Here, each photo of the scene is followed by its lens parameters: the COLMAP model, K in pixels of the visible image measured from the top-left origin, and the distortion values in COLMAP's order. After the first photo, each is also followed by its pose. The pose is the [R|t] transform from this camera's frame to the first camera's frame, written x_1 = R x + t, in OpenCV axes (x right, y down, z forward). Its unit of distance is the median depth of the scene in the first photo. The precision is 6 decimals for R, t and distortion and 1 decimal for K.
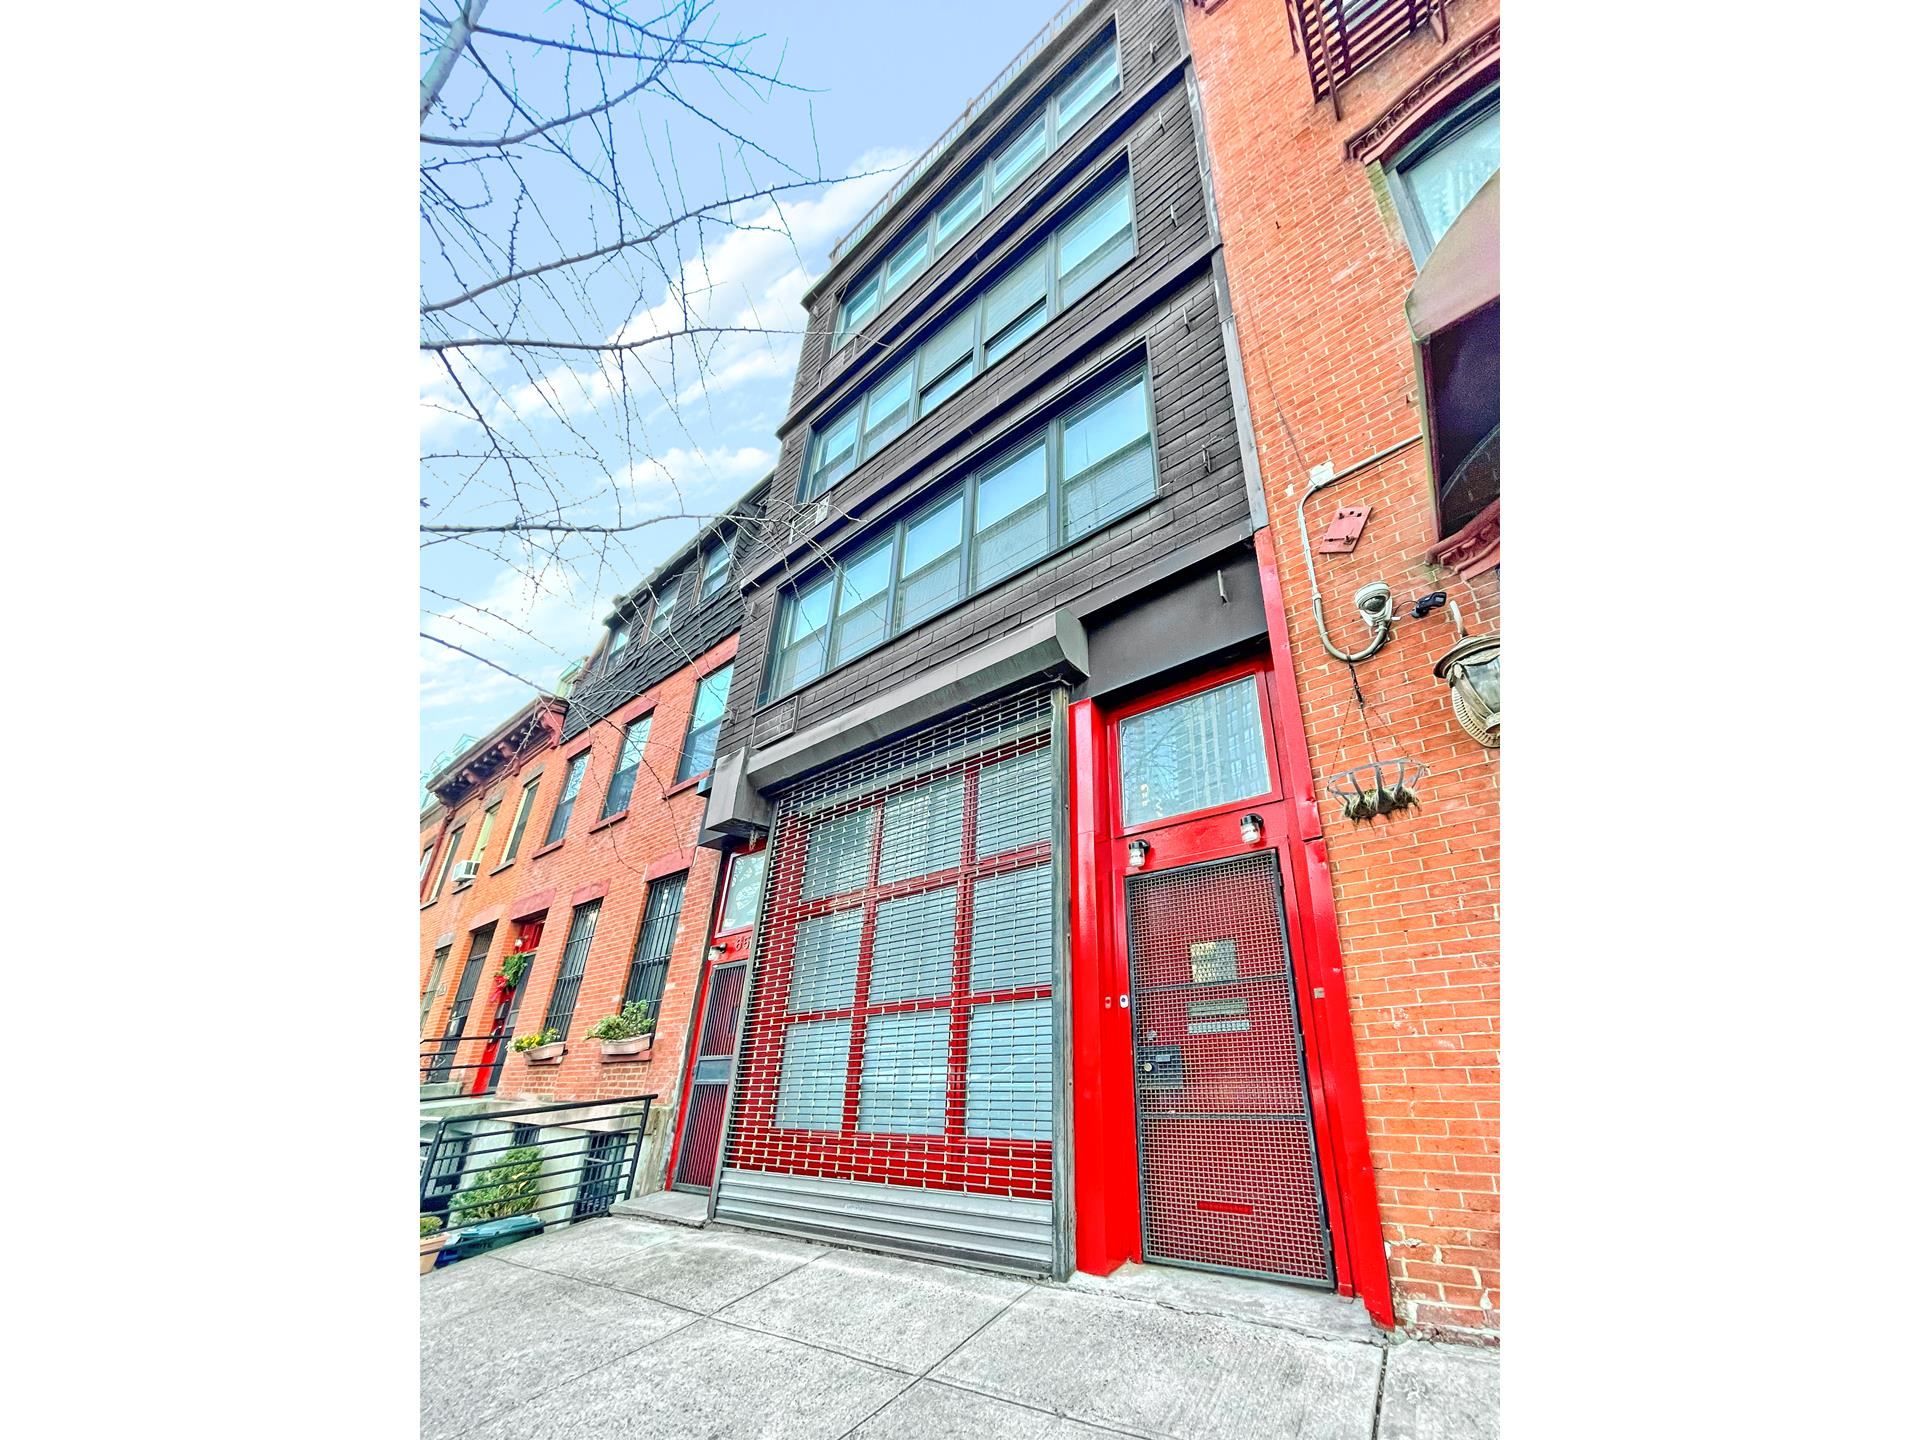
lens RADIAL K [[768.7, 0, 950.9], [0, 768.7, 721.0], [0, 0, 1]] dist [0.004315, 0.000365]
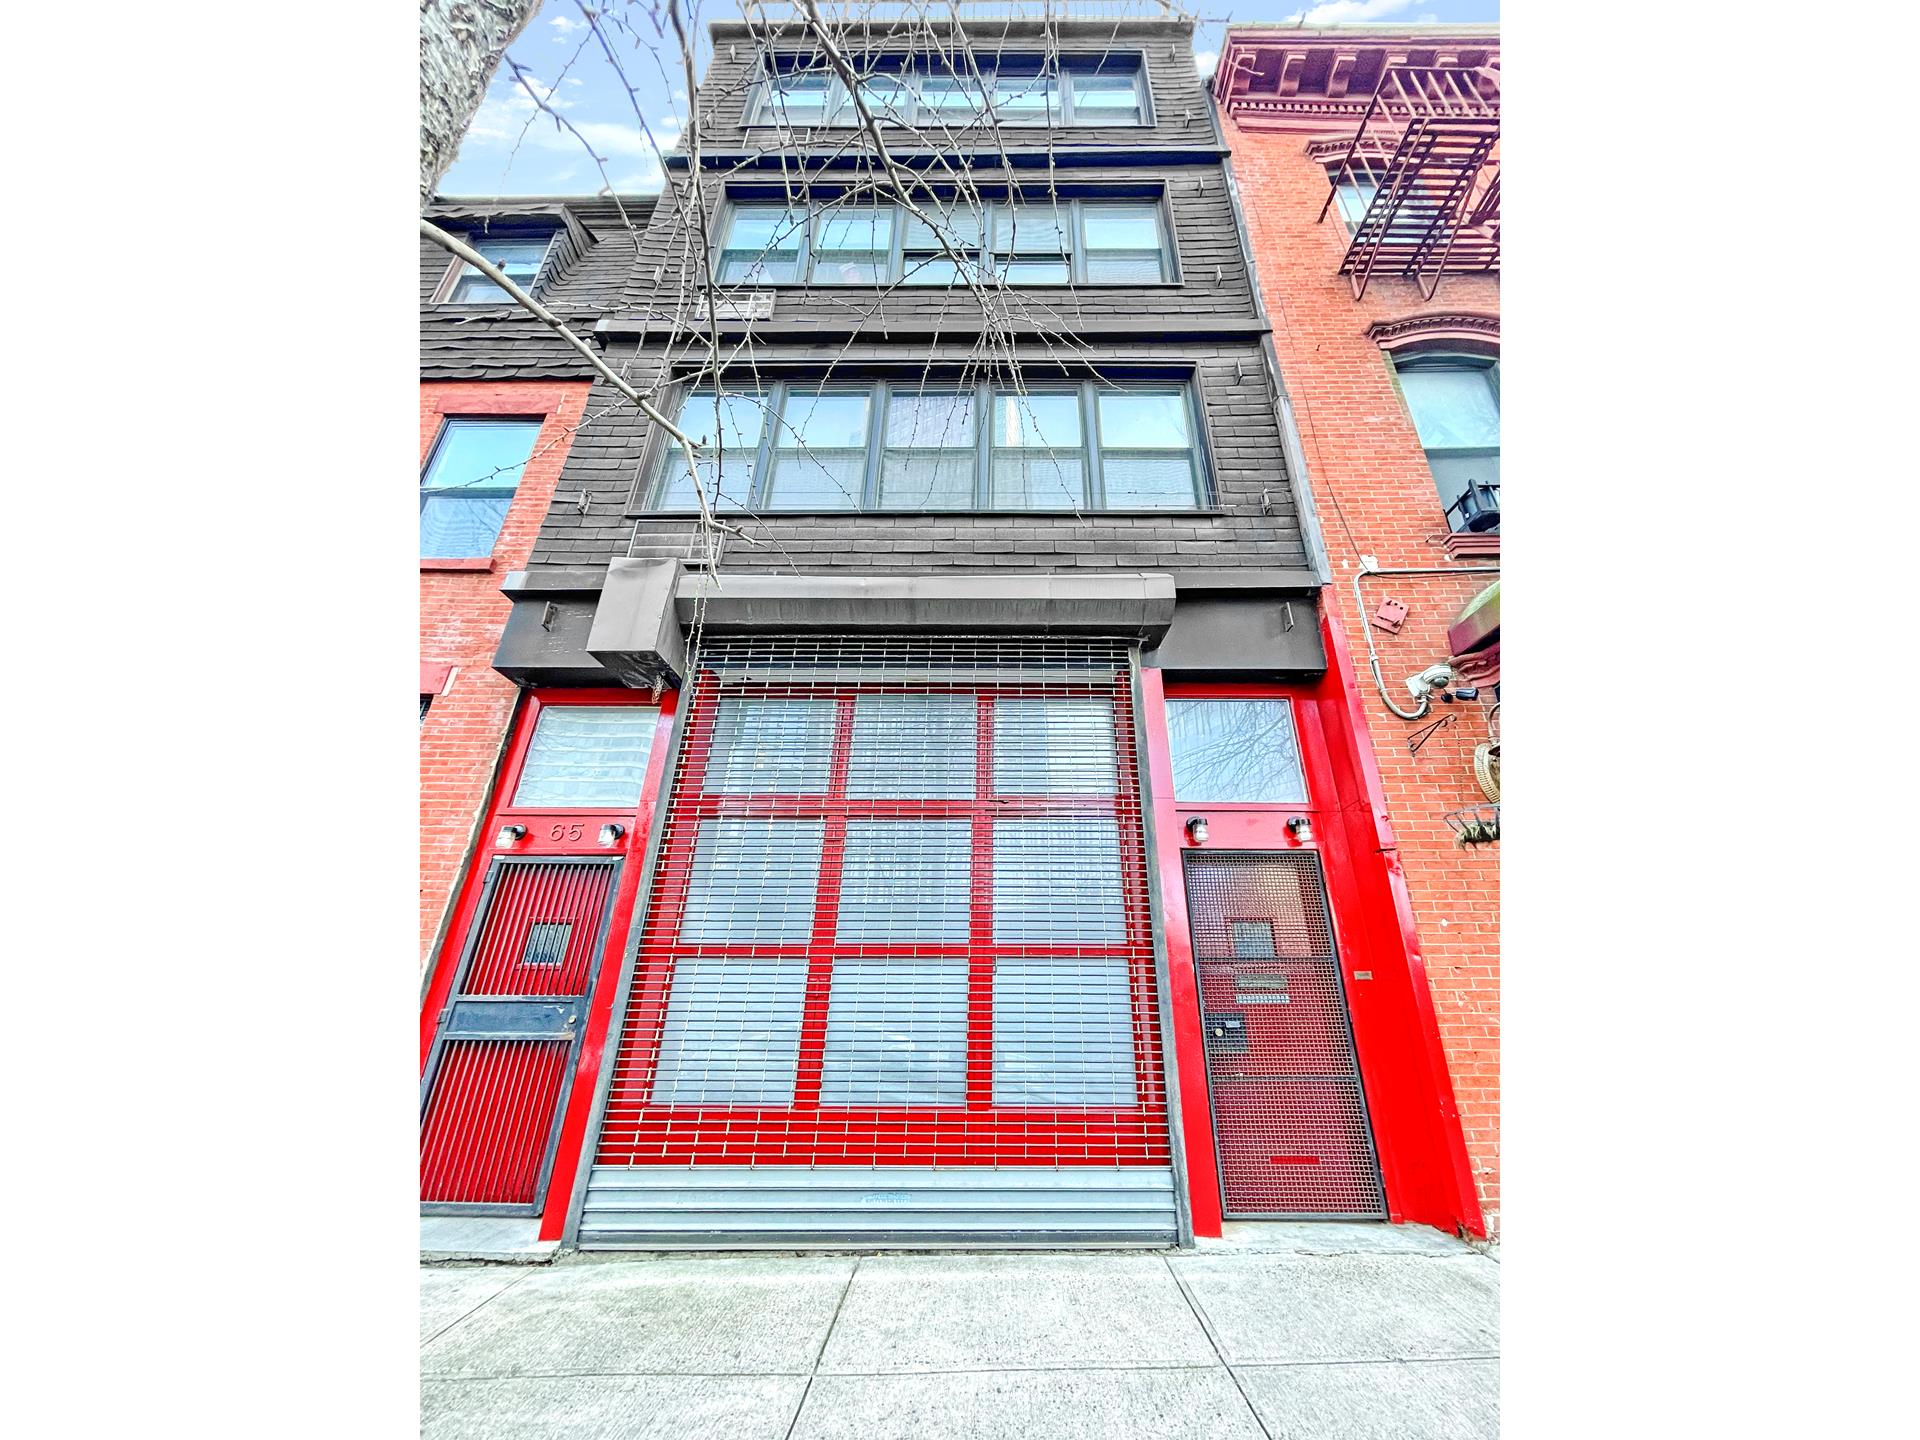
lens RADIAL K [[768.7, 0, 957.2], [0, 768.7, 722.7], [0, 0, 1]] dist [0.004315, 0.000365]
pose [[0.722513, 0.289543, 0.627806, -0.611660], [-0.303932, 0.948646, -0.087732, 0.202209], [-0.620968, -0.127423, 0.773410, 0.376262]]
